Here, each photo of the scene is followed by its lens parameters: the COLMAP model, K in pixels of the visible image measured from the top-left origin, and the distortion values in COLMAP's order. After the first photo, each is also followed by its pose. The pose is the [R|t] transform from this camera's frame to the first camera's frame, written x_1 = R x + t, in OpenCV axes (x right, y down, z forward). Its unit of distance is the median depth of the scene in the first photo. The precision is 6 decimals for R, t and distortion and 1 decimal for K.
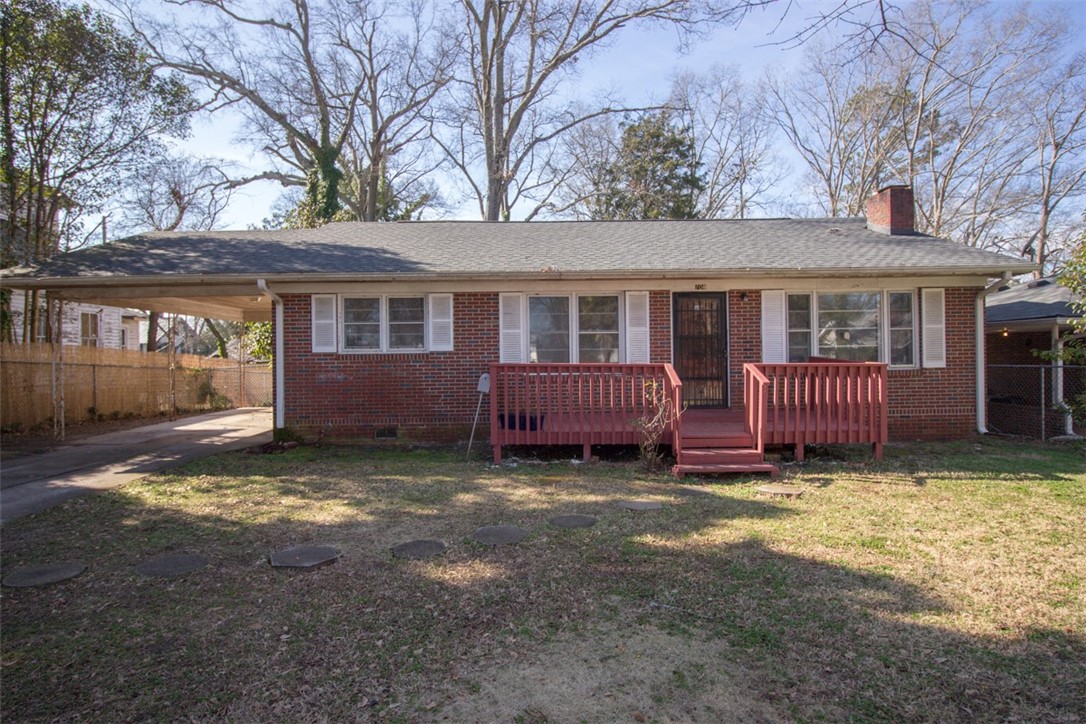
lens RADIAL K [[602.2, 0, 541.7], [0, 602.2, 359.9], [0, 0, 1]] dist [-0.005576, -0.001085]
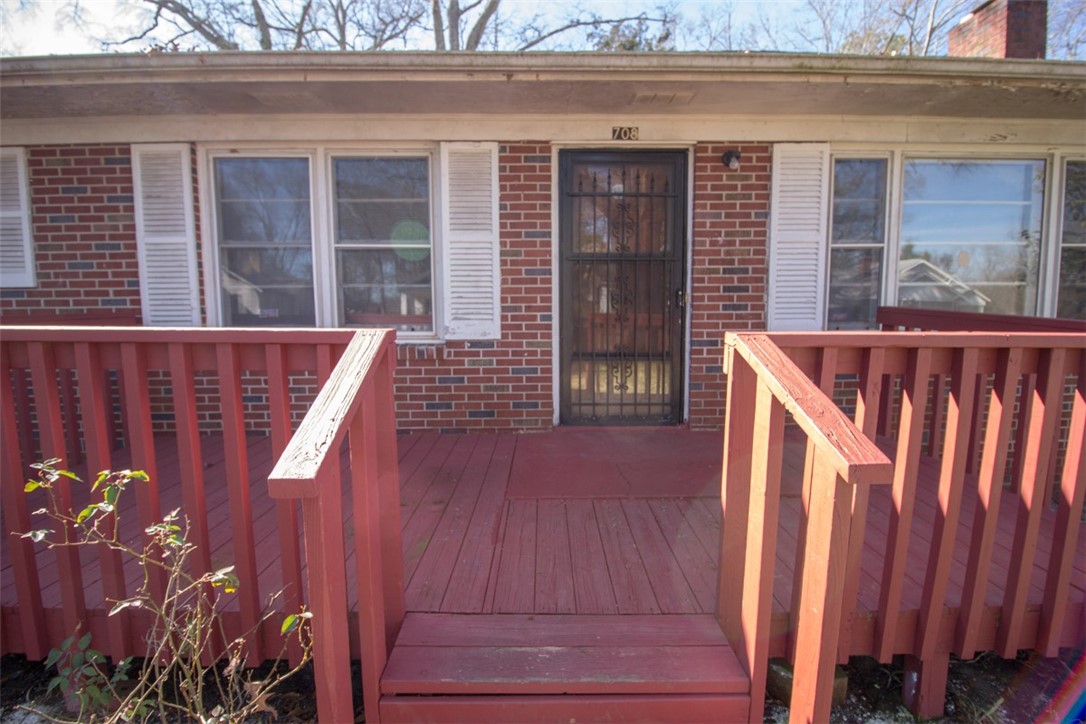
lens RADIAL K [[503.0, 0, 545.8], [0, 503.0, 362.2], [0, 0, 1]] dist [-0.014739, -0.006754]
pose [[0.999888, 0.010494, -0.010685, 0.214802], [-0.009353, 0.994769, 0.101718, -0.000785], [0.011697, -0.101607, 0.994756, 0.643531]]
